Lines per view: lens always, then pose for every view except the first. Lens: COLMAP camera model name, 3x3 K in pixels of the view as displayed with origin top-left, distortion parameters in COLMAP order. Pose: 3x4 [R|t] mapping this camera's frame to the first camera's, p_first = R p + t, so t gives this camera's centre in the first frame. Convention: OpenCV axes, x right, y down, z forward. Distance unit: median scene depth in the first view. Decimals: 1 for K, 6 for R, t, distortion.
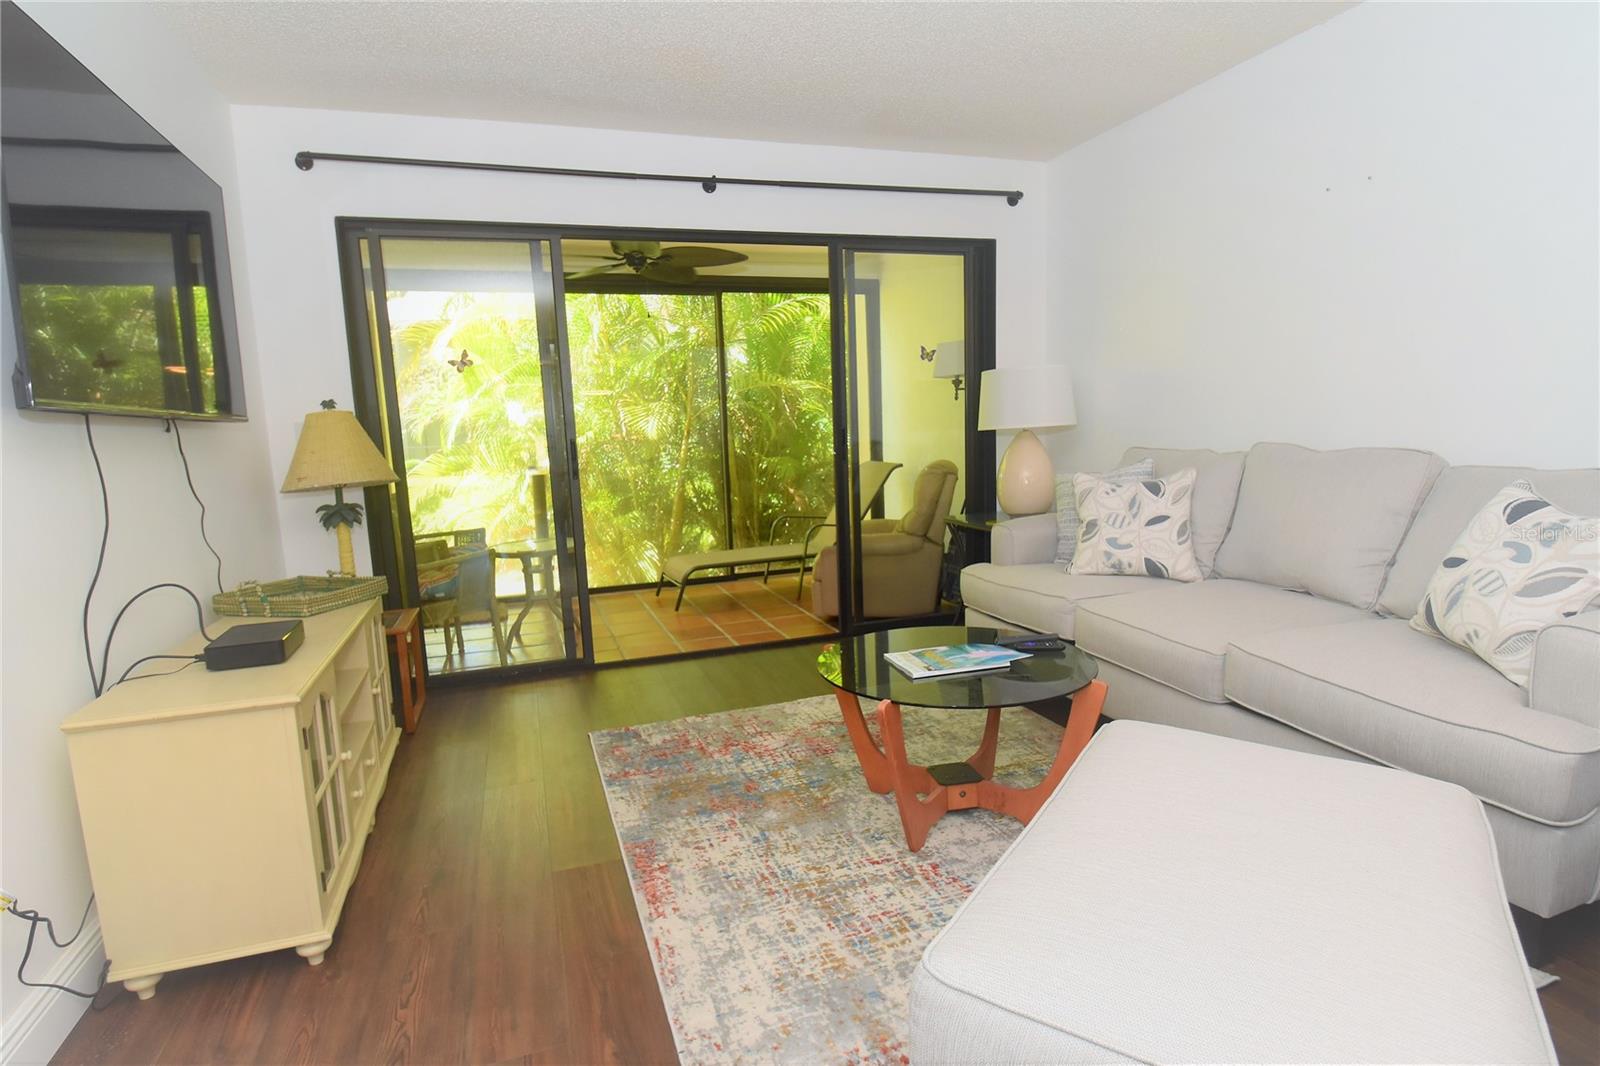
lens RADIAL K [[791.3, 0, 800.0], [0, 791.3, 533.0], [0, 0, 1]] dist [-0.002555, -0.016650]
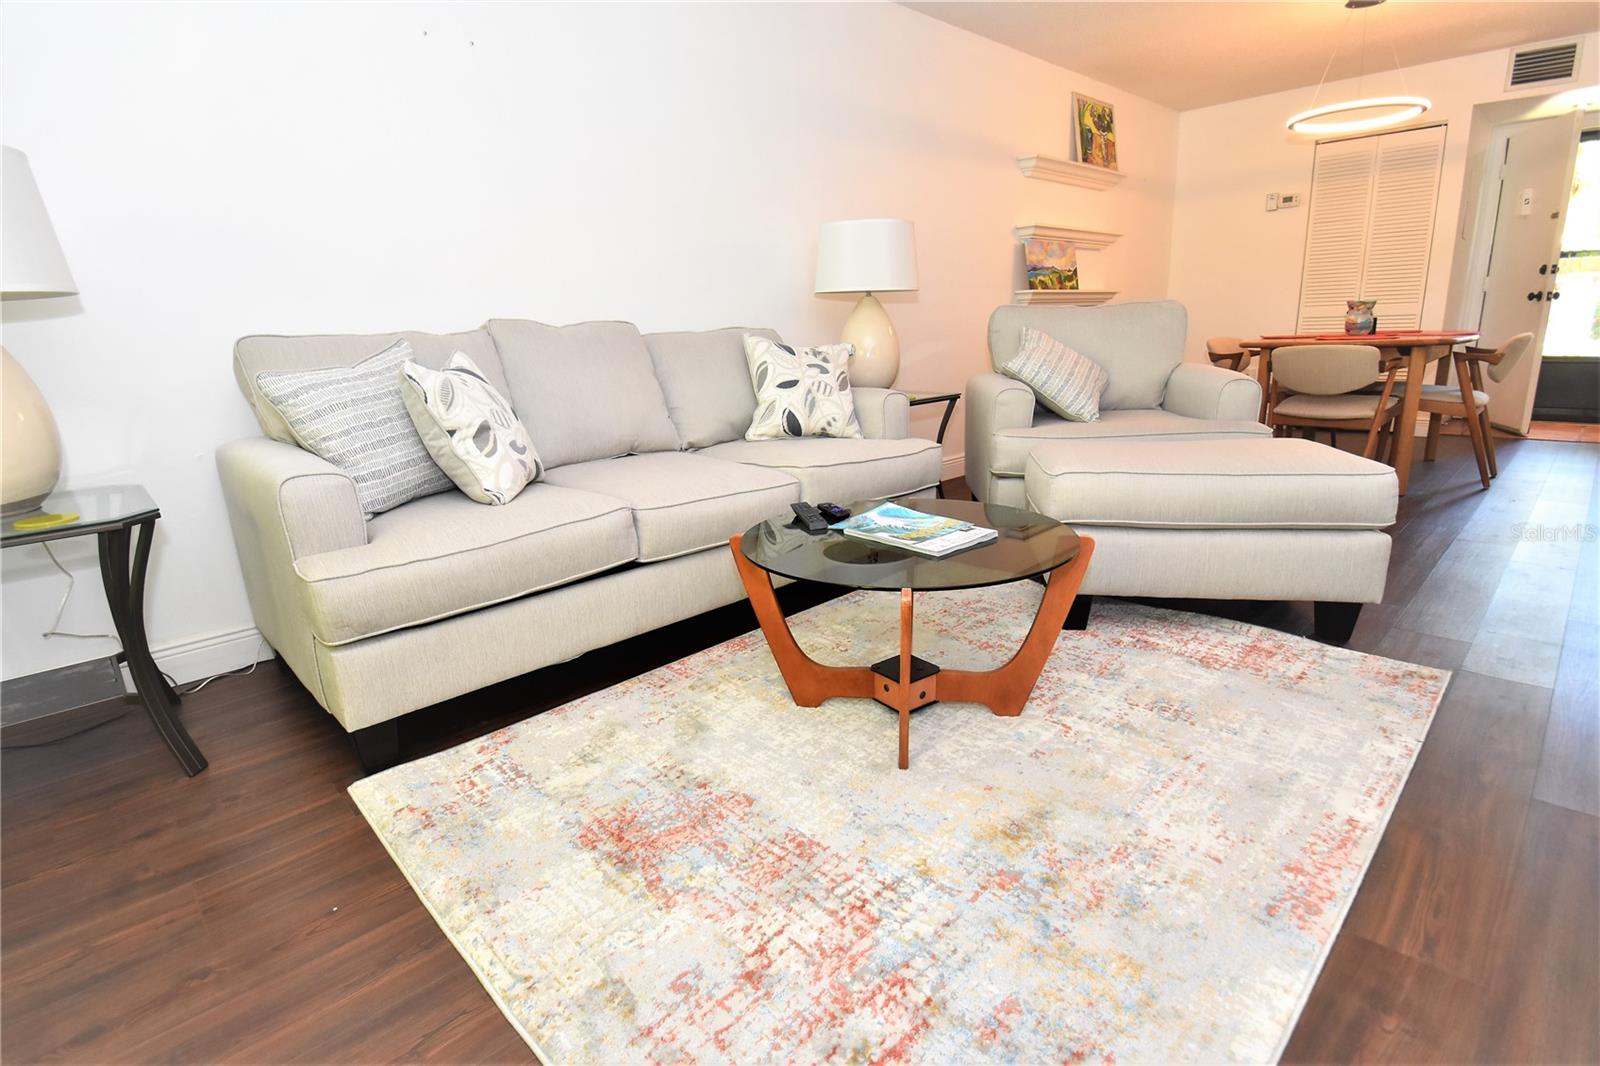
lens RADIAL K [[791.3, 0, 800.0], [0, 791.3, 533.0], [0, 0, 1]] dist [-0.002555, -0.016650]
pose [[-0.423144, -0.171015, 0.889777, -0.358349], [0.174324, 0.948313, 0.265167, -0.056381], [-0.889134, 0.267313, -0.371461, 1.033328]]
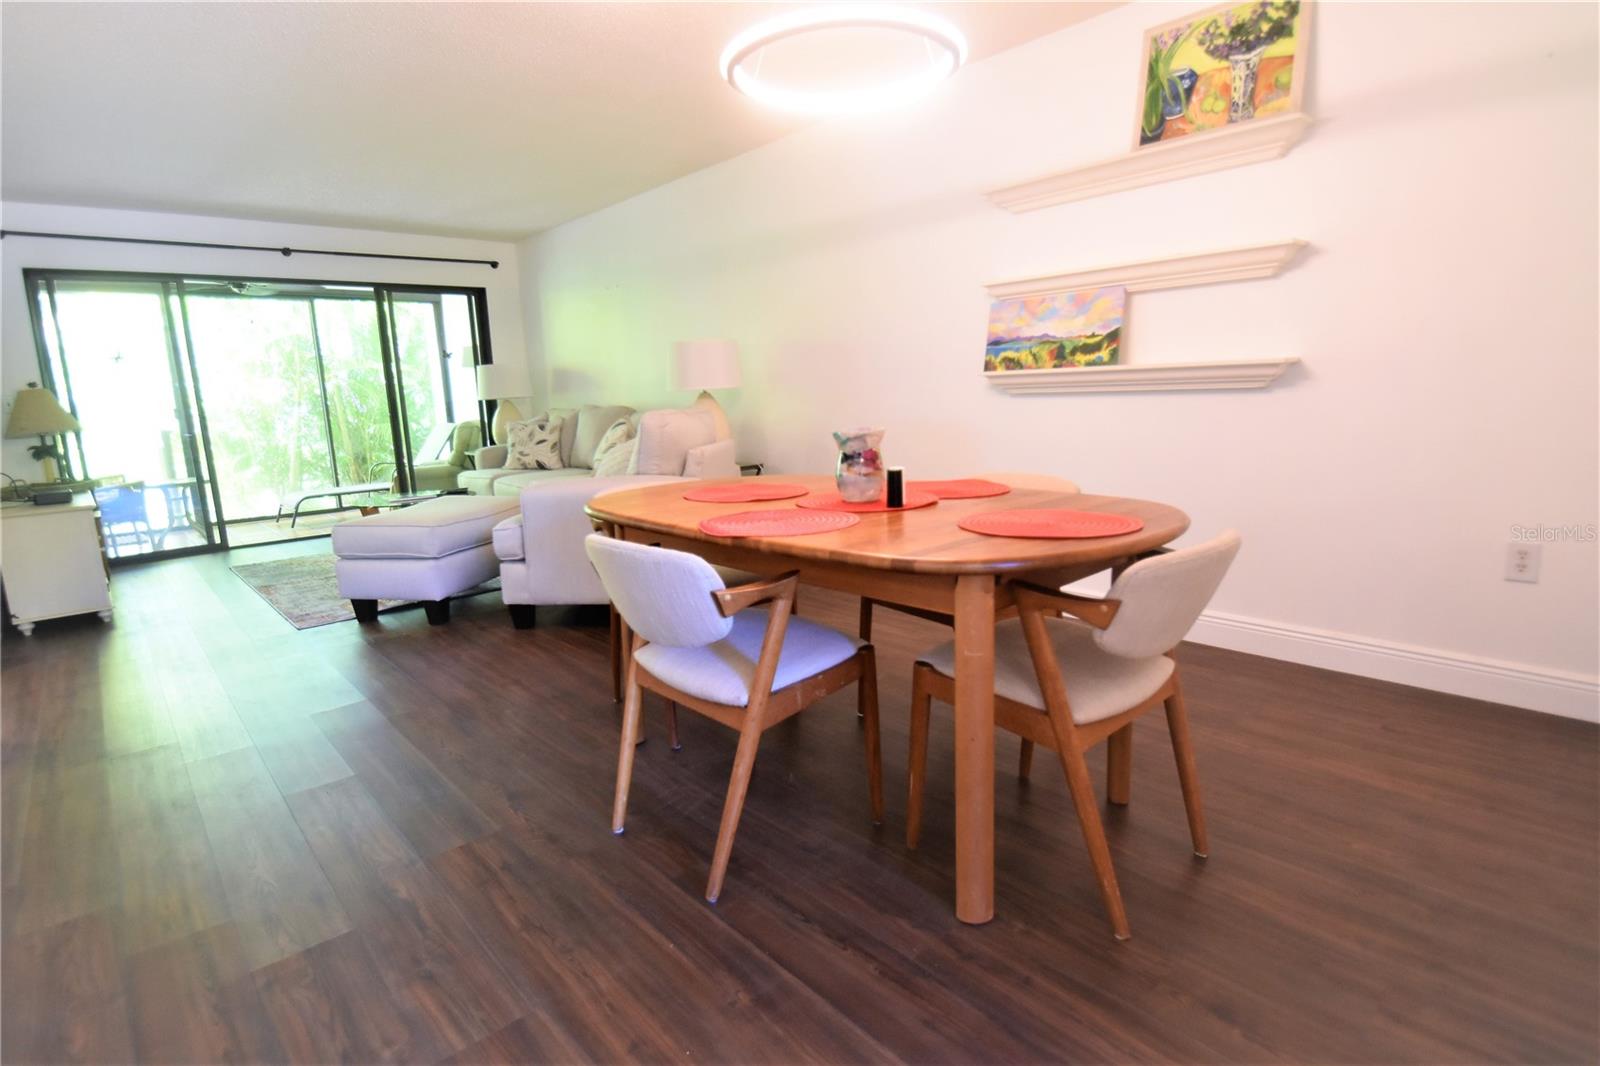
lens RADIAL K [[792.4, 0, 800.0], [0, 792.4, 533.0], [0, 0, 1]] dist [-0.000249, -0.017942]
pose [[0.922548, -0.063242, 0.380665, 0.266181], [0.050349, 0.997773, 0.043743, 0.166573], [-0.382583, -0.021189, 0.923678, -1.202951]]
